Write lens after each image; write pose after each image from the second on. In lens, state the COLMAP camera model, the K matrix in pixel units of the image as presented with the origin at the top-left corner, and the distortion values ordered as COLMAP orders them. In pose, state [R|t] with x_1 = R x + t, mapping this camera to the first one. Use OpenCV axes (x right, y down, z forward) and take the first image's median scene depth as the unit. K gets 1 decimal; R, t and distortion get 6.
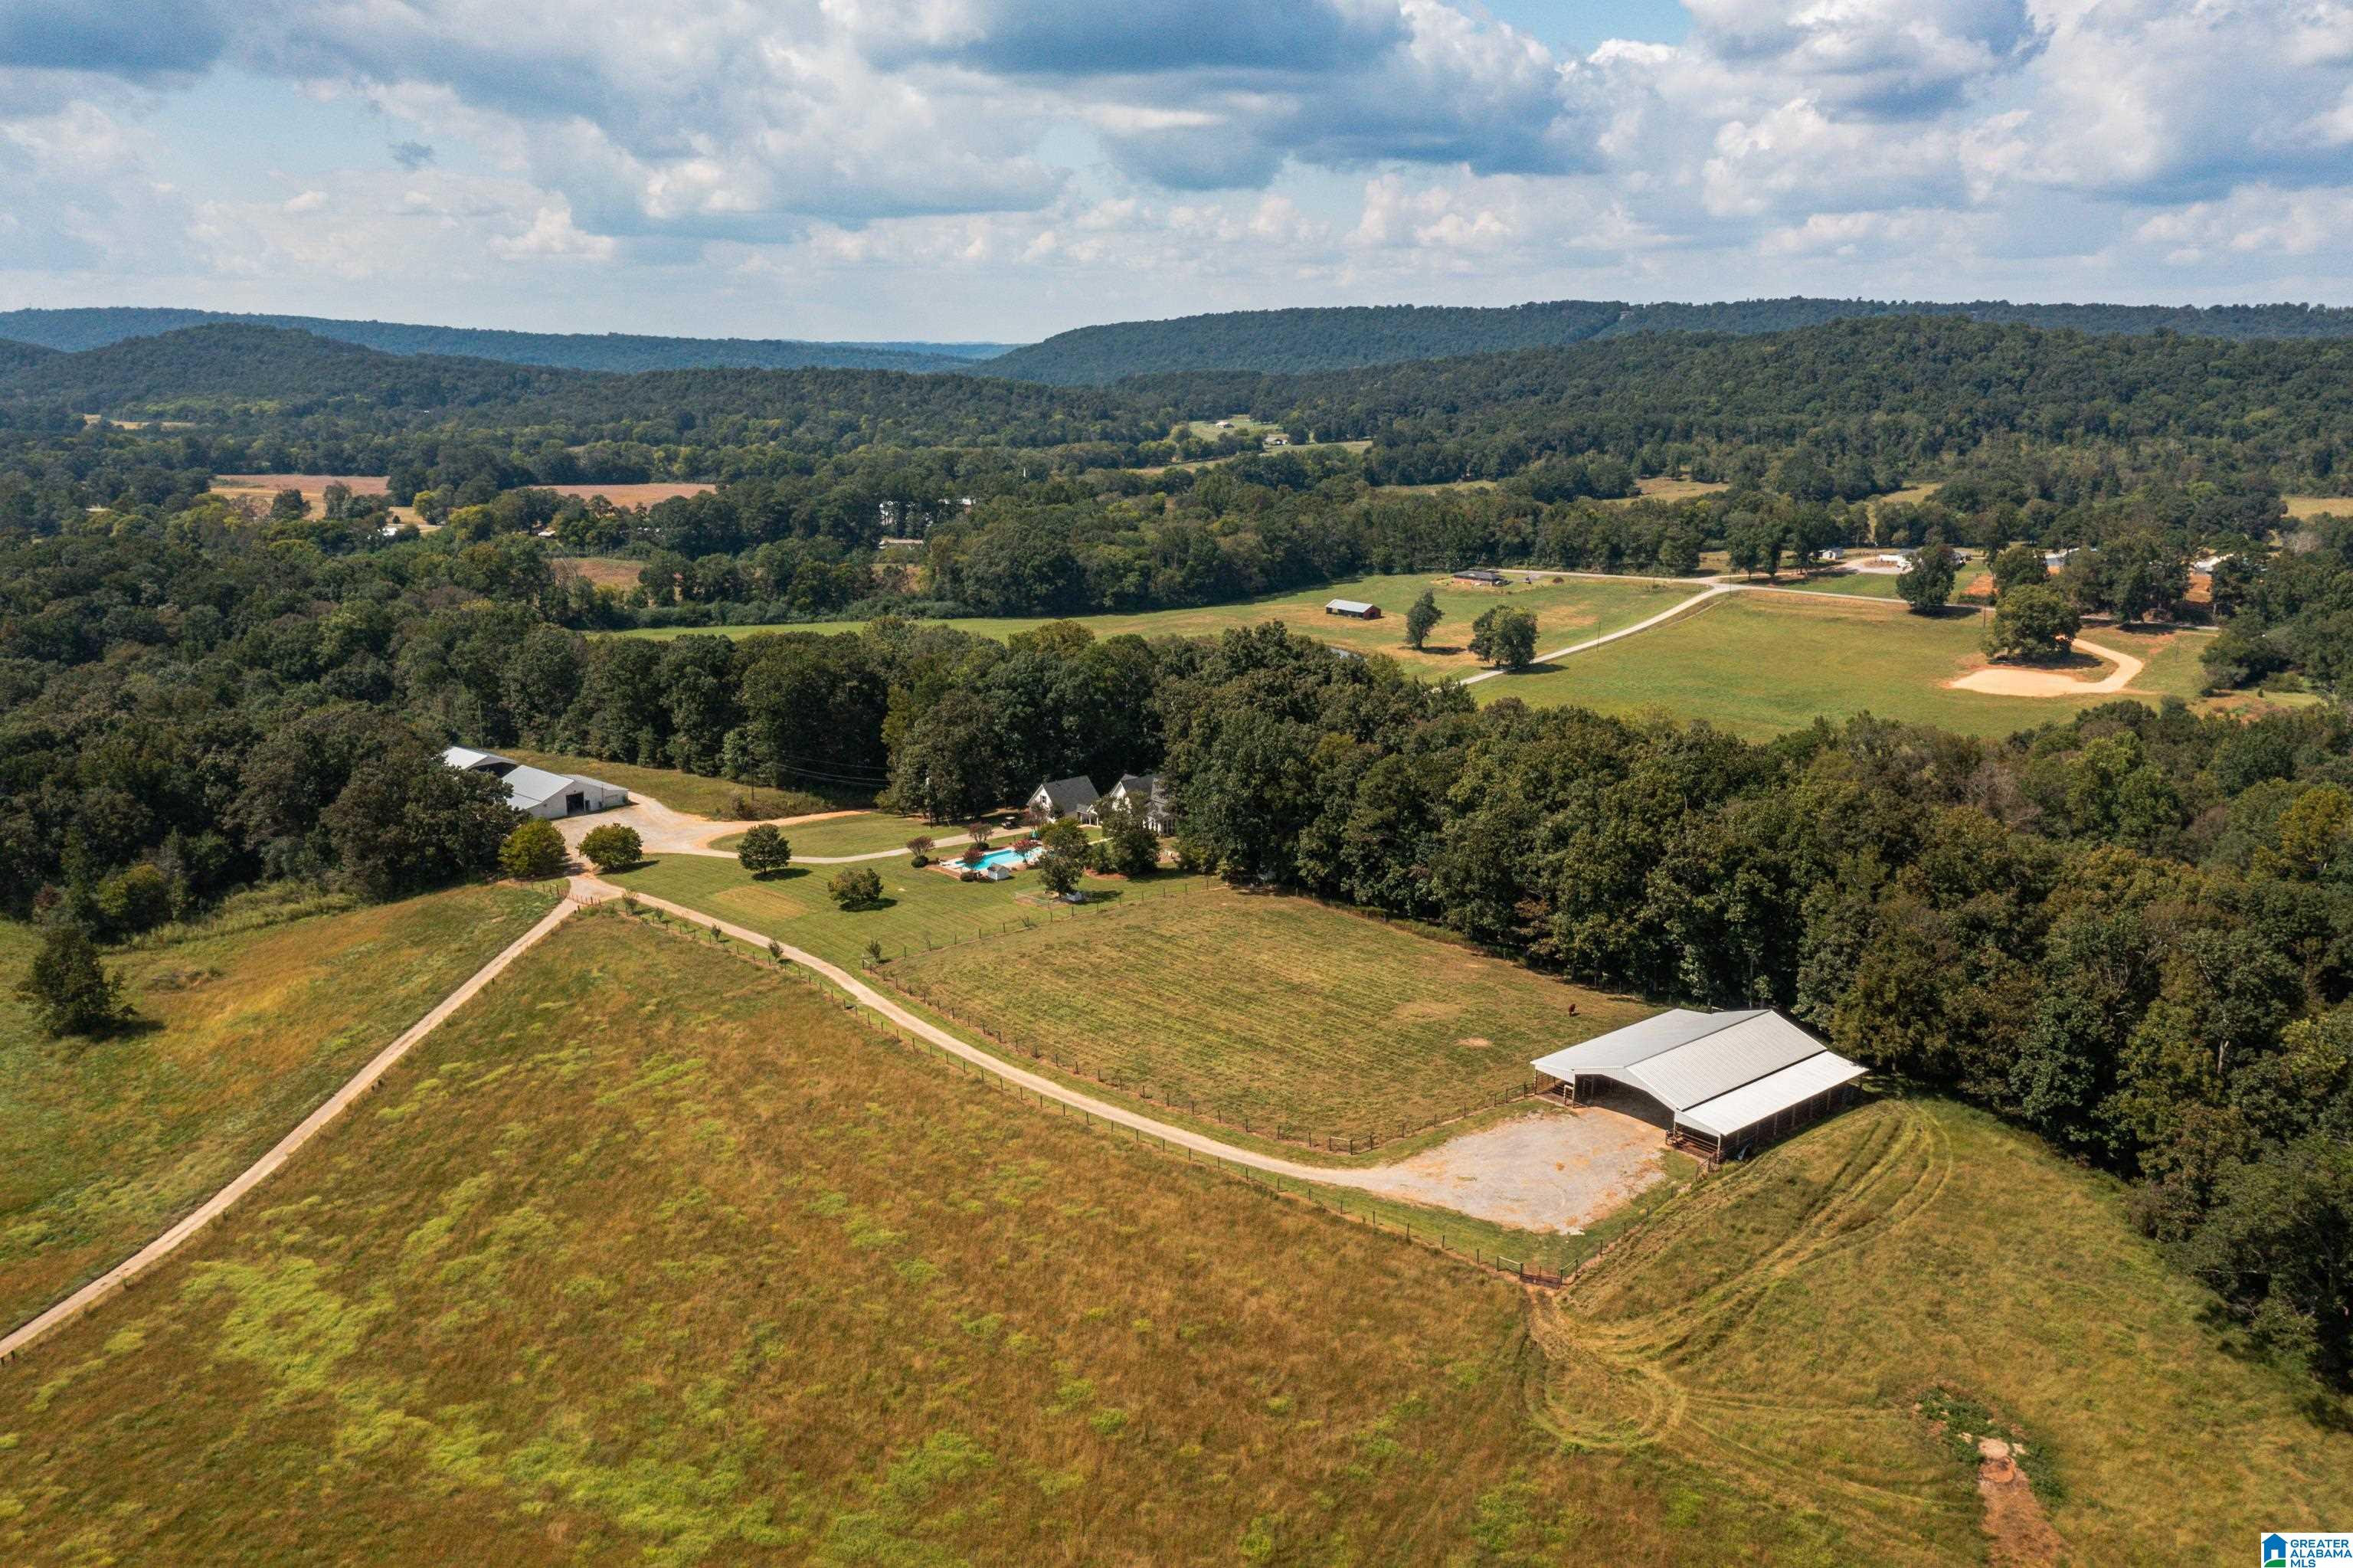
lens RADIAL K [[1863.1, 0, 1180.0], [0, 1863.1, 791.0], [0, 0, 1]] dist [-0.017622, 0.002724]
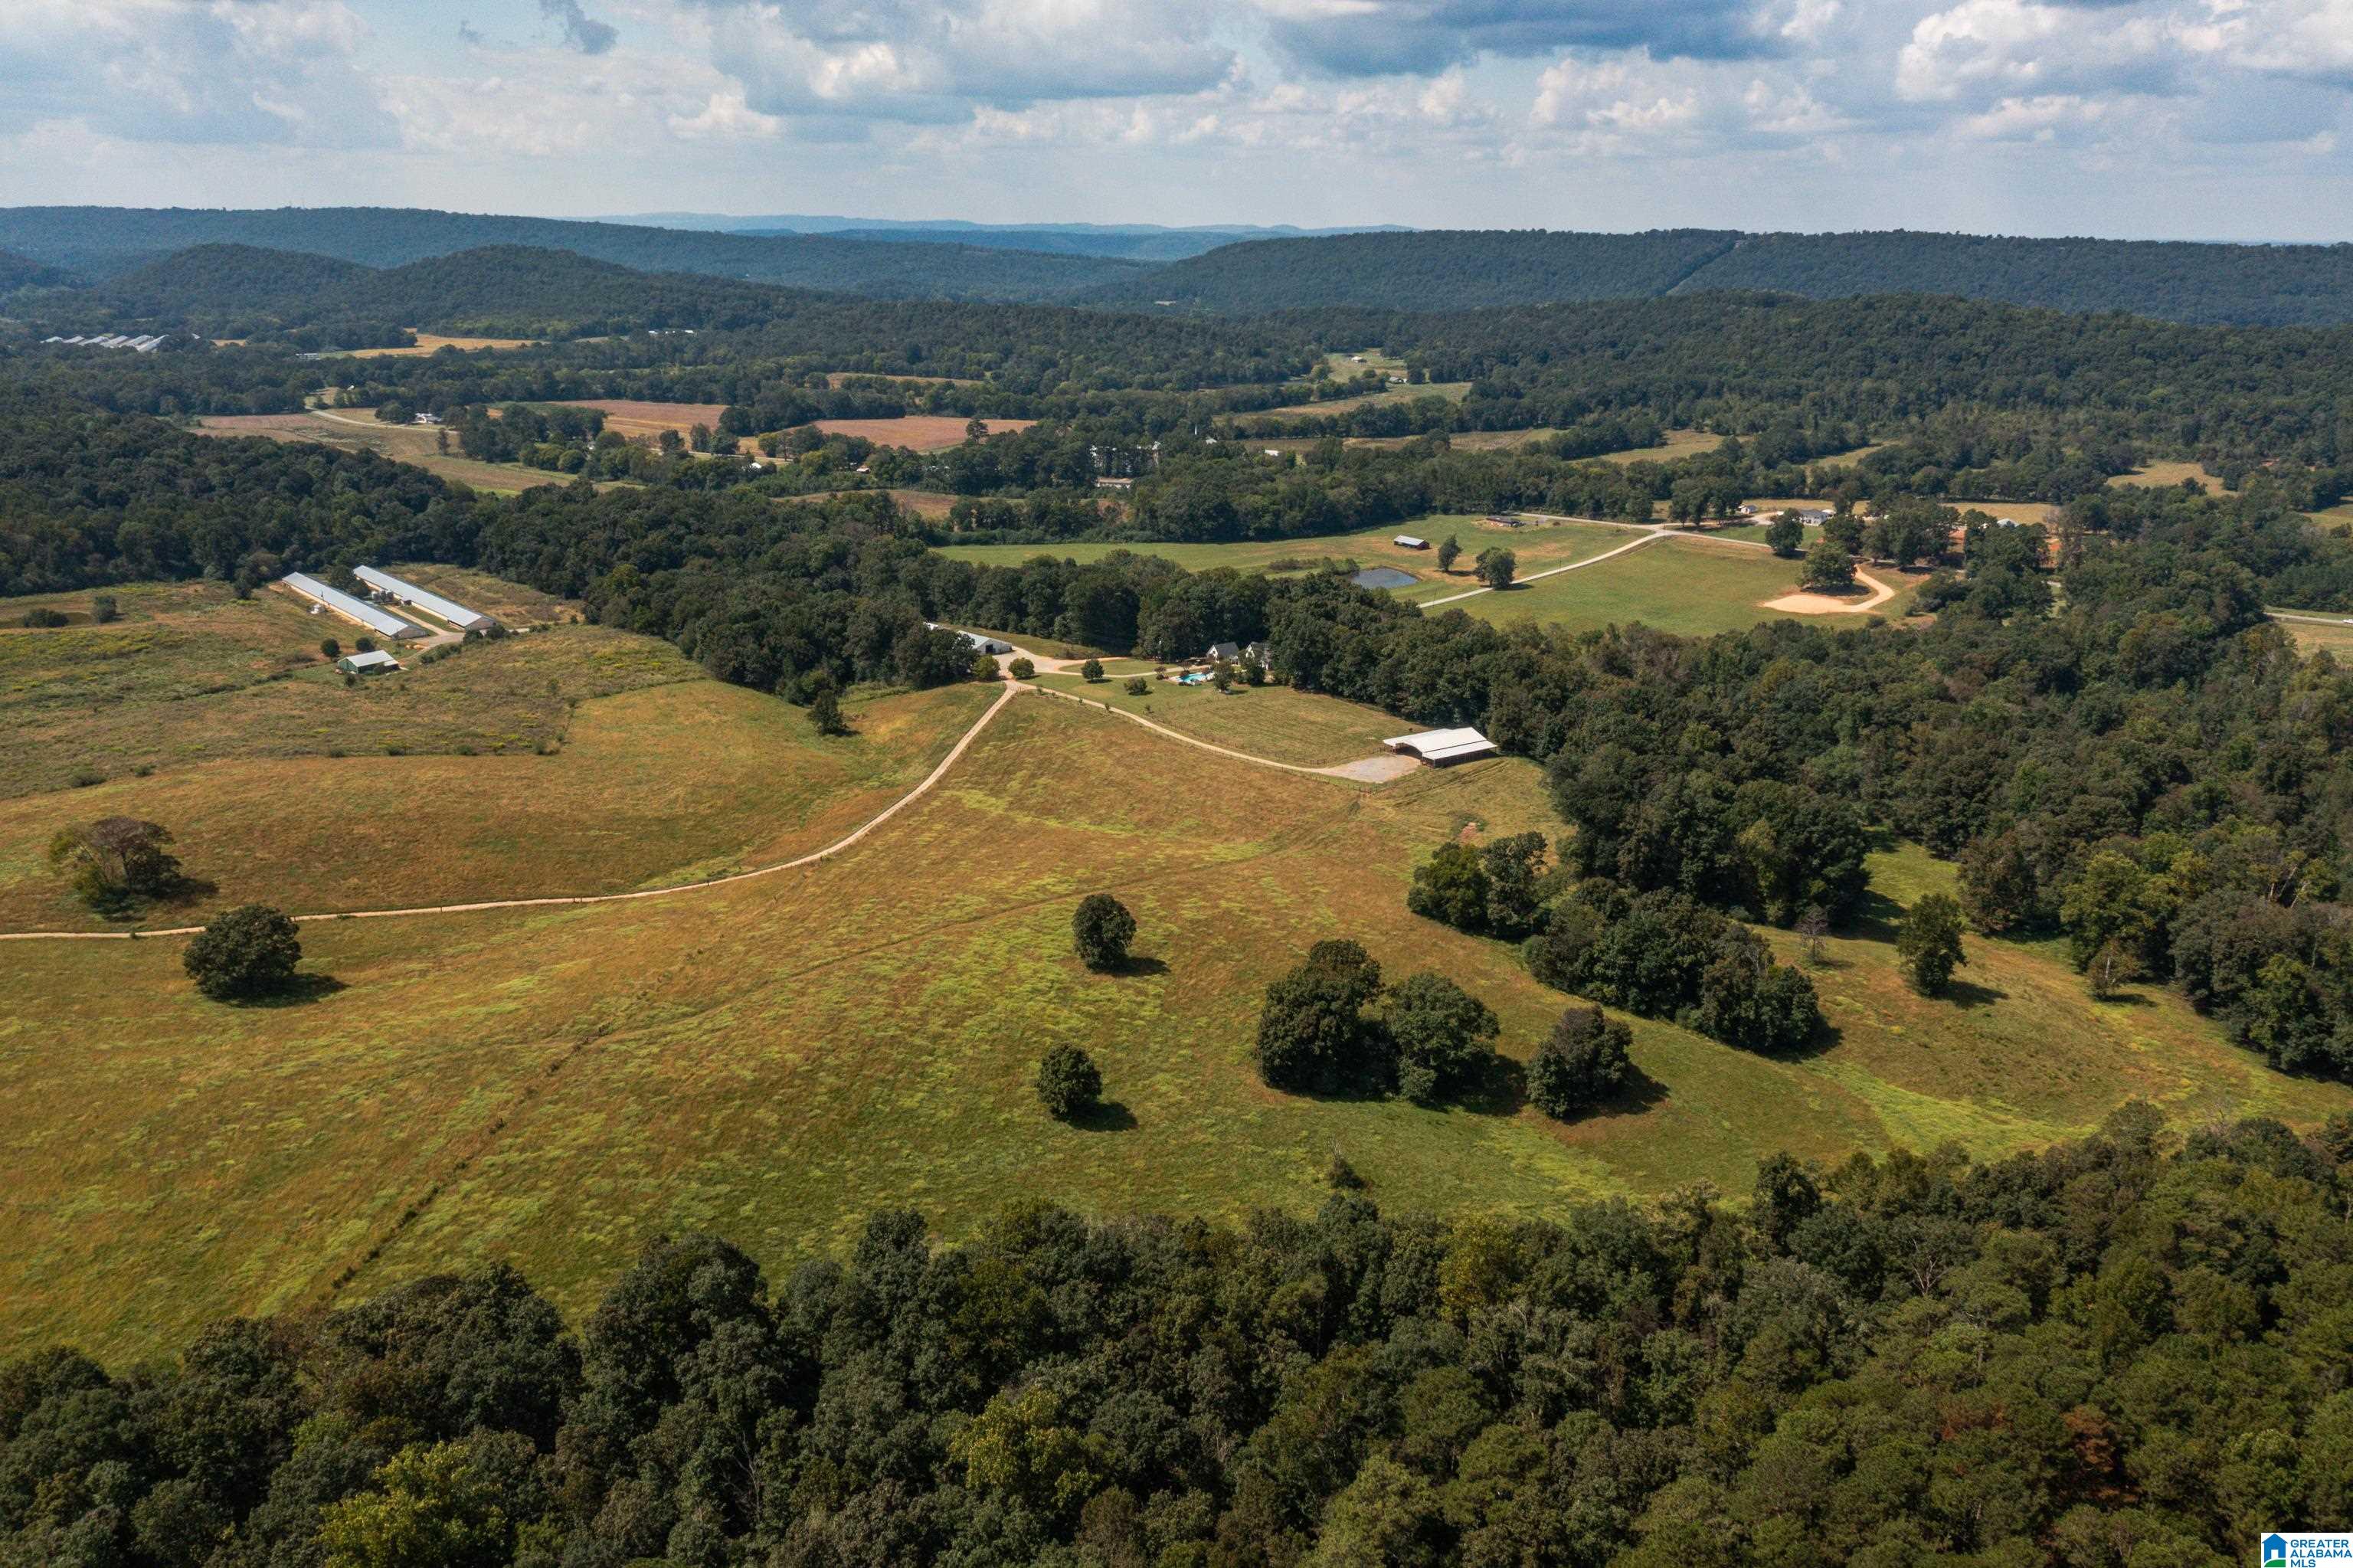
lens RADIAL K [[1847.7, 0, 1184.4], [0, 1847.7, 810.2], [0, 0, 1]] dist [-0.022693, 0.013178]
pose [[0.996691, 0.032508, -0.074503, 0.032250], [-0.026919, 0.996833, 0.074835, 0.015308], [0.076699, -0.072582, 0.994409, -0.638334]]
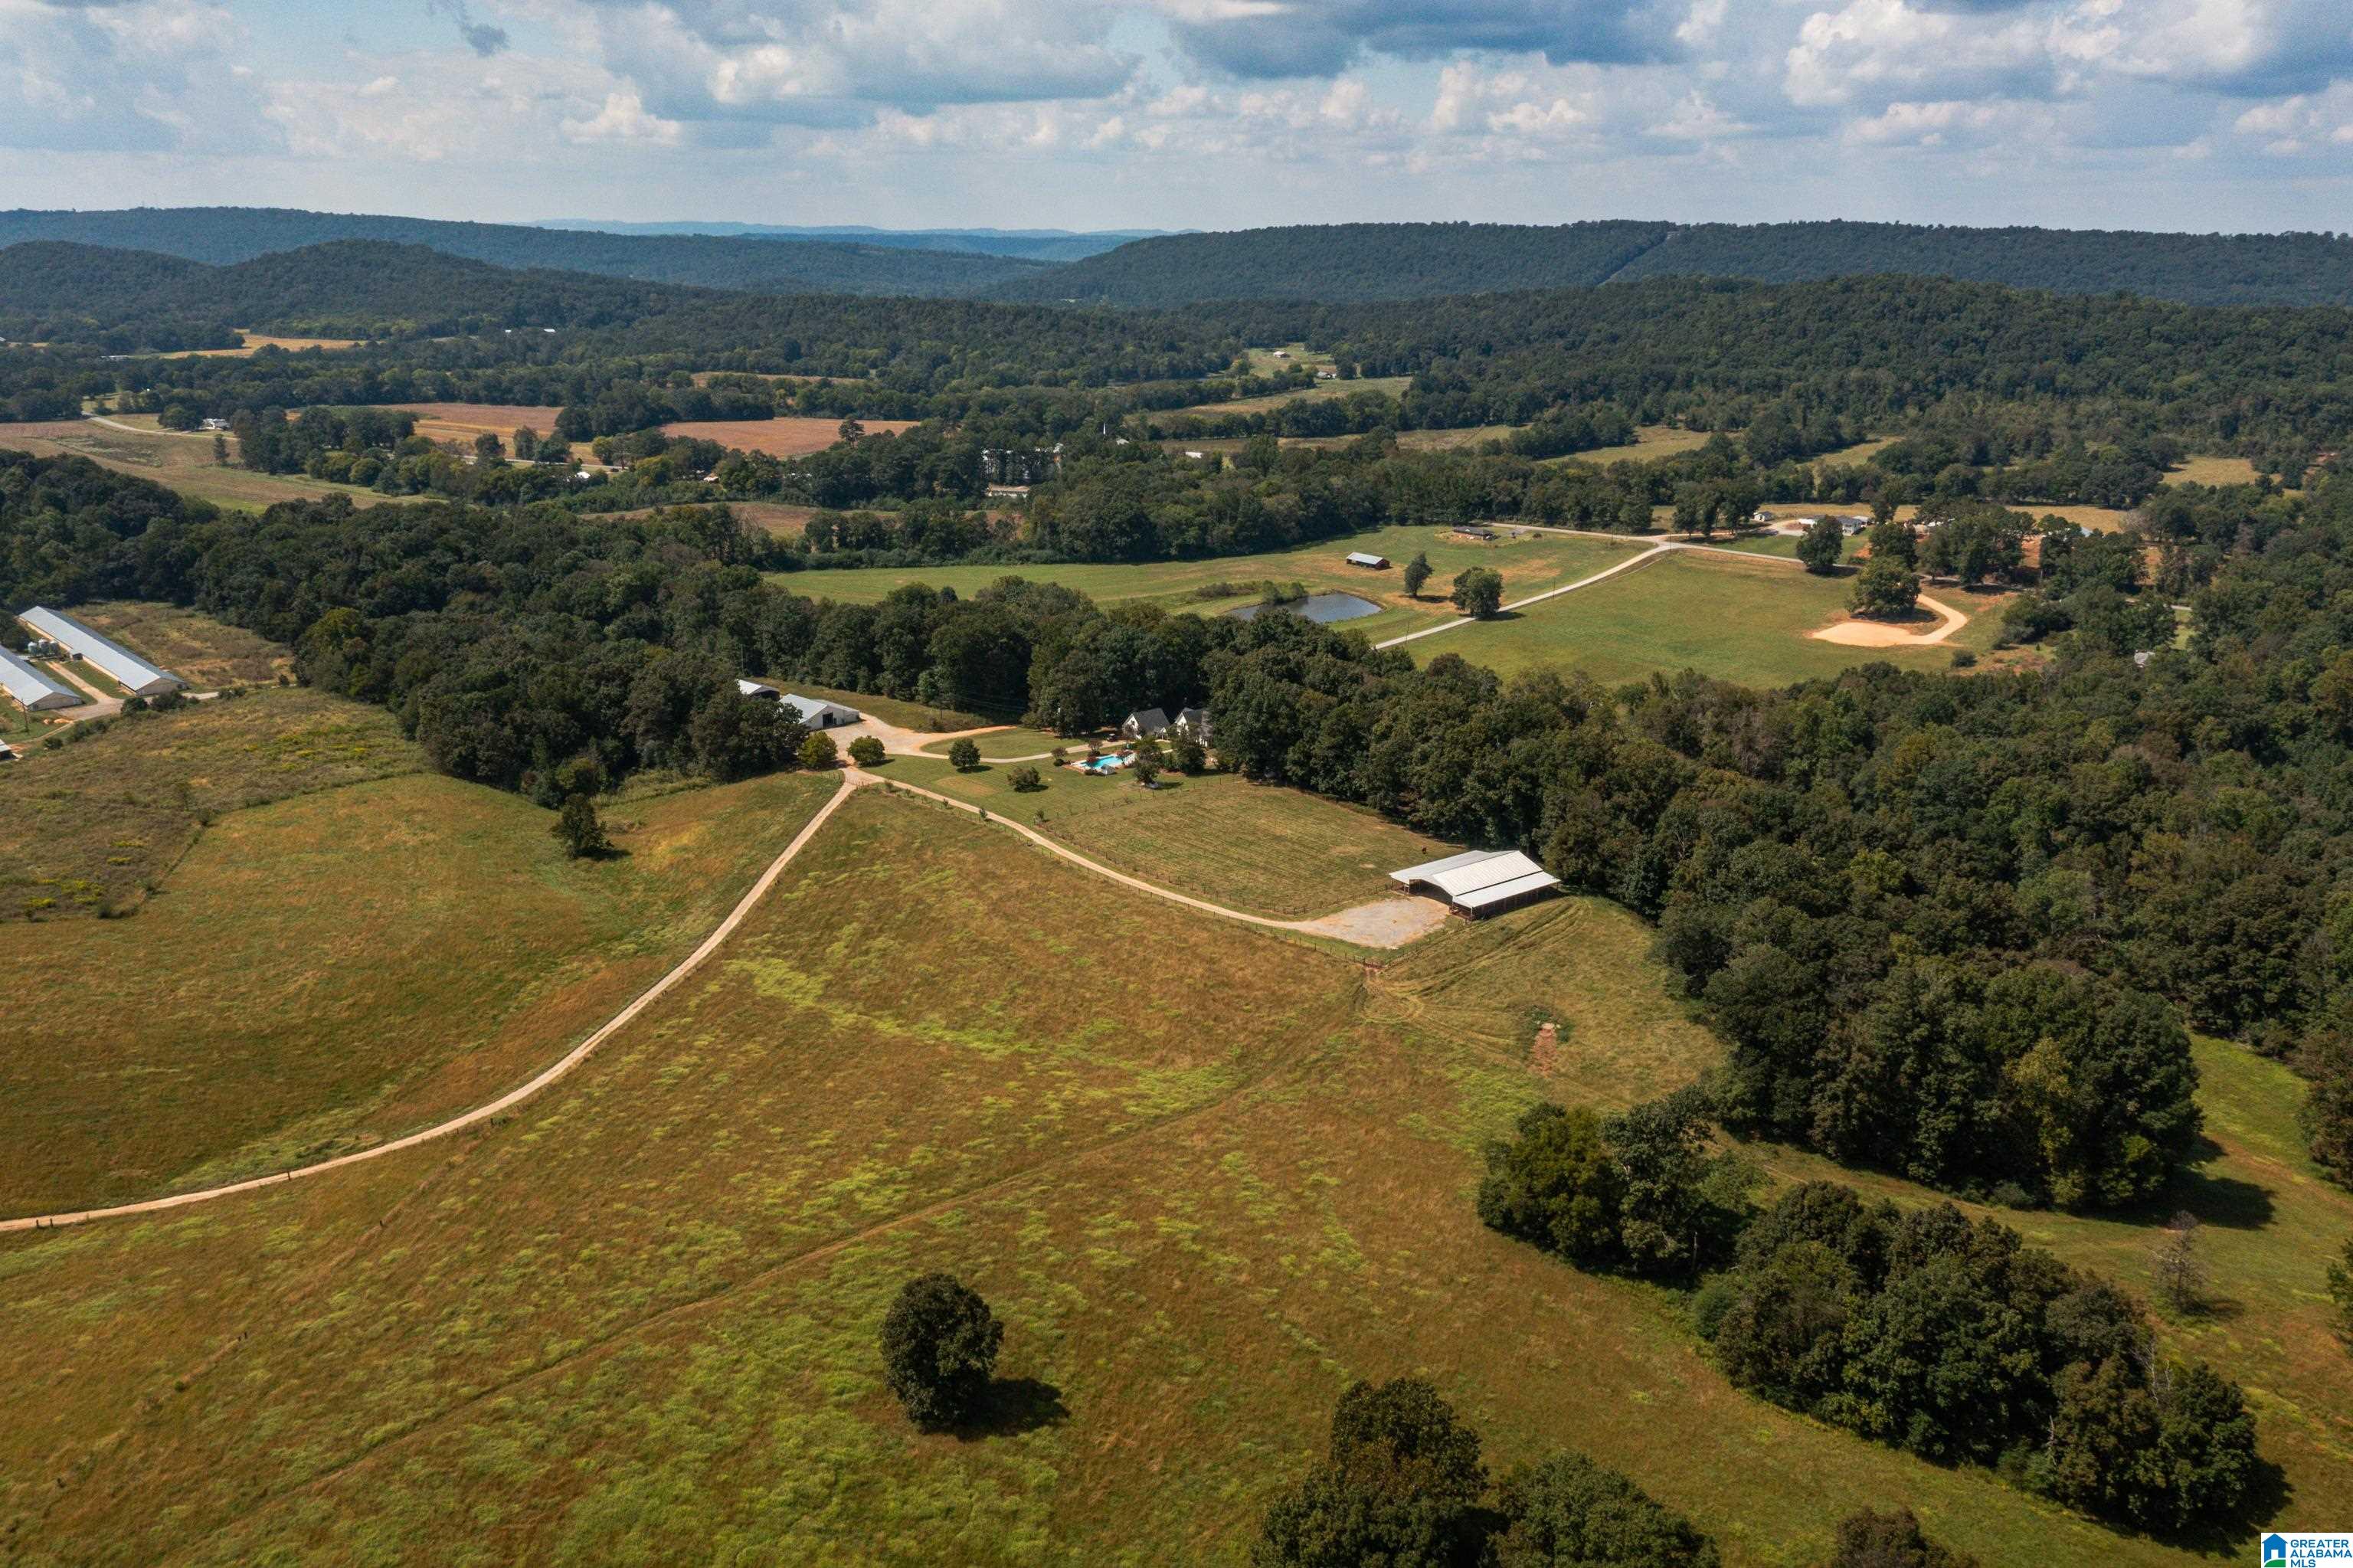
lens RADIAL K [[1847.7, 0, 1184.4], [0, 1847.7, 810.2], [0, 0, 1]] dist [-0.022693, 0.013178]
pose [[0.999451, 0.015705, -0.029180, 0.009292], [-0.013621, 0.997434, 0.070280, -0.018226], [0.030209, -0.069844, 0.997100, -0.313095]]
